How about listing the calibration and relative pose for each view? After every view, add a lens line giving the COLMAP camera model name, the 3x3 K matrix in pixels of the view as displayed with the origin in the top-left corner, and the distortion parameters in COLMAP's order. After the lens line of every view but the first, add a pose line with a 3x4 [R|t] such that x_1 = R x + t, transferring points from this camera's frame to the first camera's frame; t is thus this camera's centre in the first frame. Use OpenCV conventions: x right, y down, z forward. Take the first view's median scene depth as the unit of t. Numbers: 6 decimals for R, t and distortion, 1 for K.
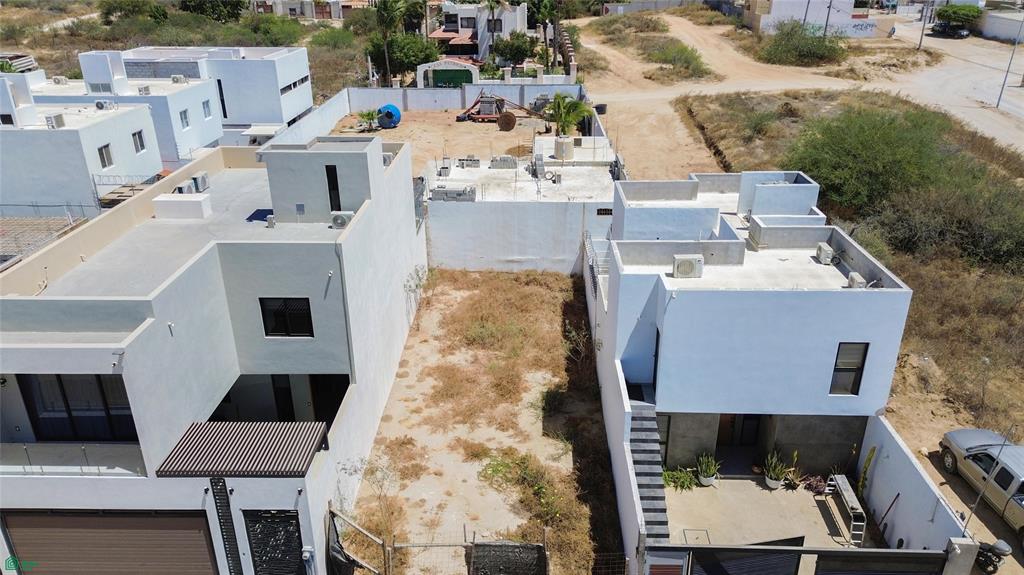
lens RADIAL K [[735.3, 0, 511.4], [0, 735.3, 287.4], [0, 0, 1]] dist [0.043437, -0.022639]
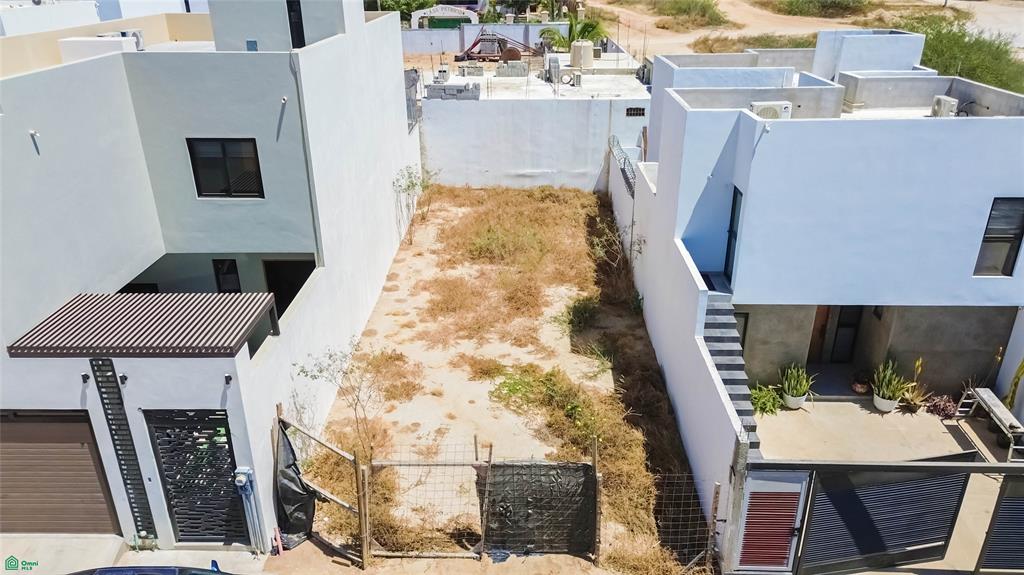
lens RADIAL K [[735.3, 0, 511.3], [0, 735.3, 288.9], [0, 0, 1]] dist [0.043437, -0.022639]
pose [[0.999989, -0.001763, 0.004451, -0.026491], [0.001749, 0.999993, 0.003175, 0.144569], [-0.004457, -0.003168, 0.999985, 0.252652]]
